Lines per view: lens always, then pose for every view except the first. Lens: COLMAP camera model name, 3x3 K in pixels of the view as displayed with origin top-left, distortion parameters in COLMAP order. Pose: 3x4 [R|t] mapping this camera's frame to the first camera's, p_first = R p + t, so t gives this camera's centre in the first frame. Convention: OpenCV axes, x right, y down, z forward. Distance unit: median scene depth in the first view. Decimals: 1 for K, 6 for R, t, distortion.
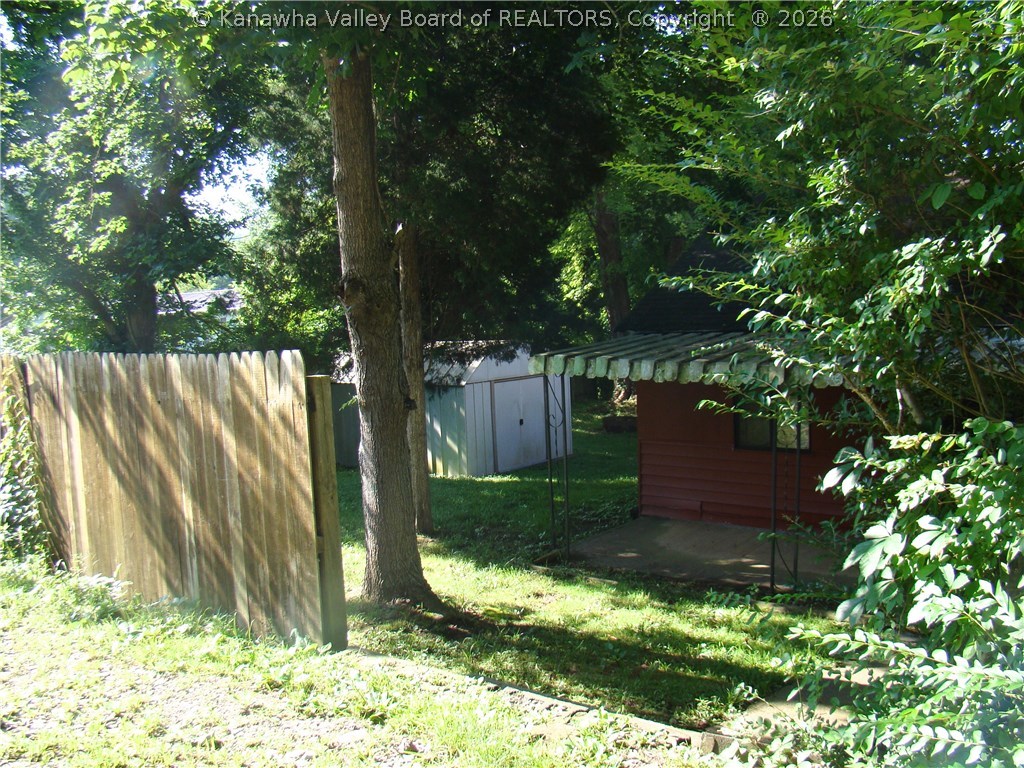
lens RADIAL K [[1144.9, 0, 512.7], [0, 1144.9, 384.6], [0, 0, 1]] dist [-0.005422, 0.000000]
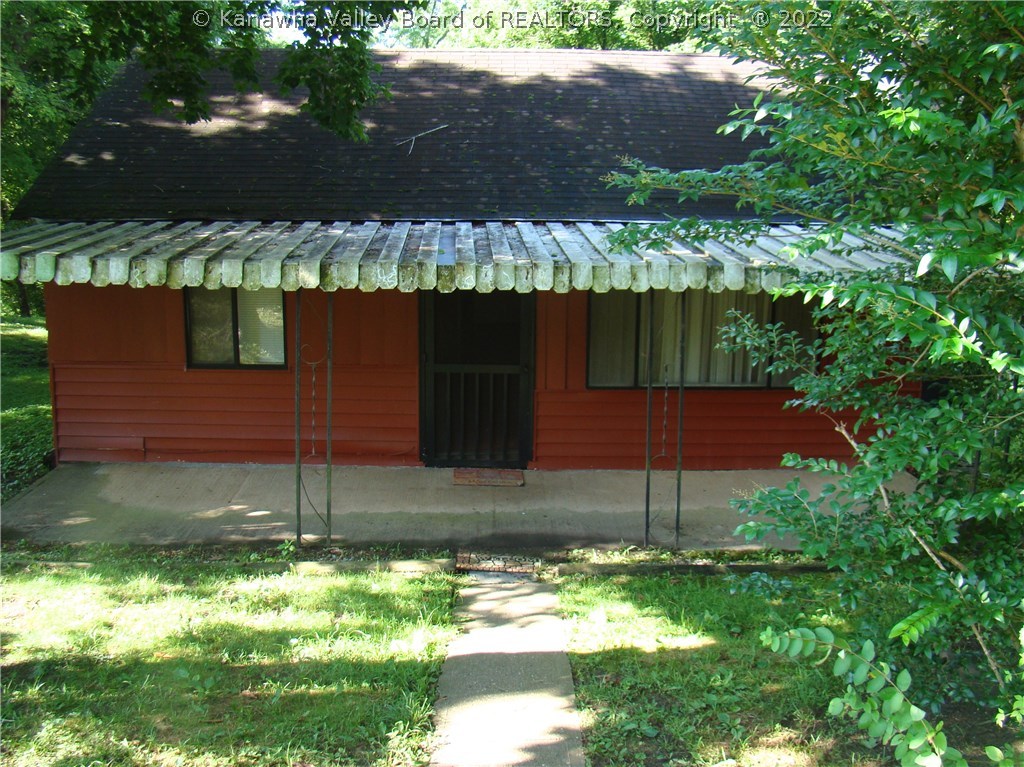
lens RADIAL K [[1144.9, 0, 510.8], [0, 1144.9, 382.1], [0, 0, 1]] dist [-0.005422, 0.000000]
pose [[0.790071, -0.070059, 0.608998, -0.131103], [0.015085, 0.995369, 0.094937, -0.007592], [-0.612829, -0.065820, 0.787469, 0.266950]]
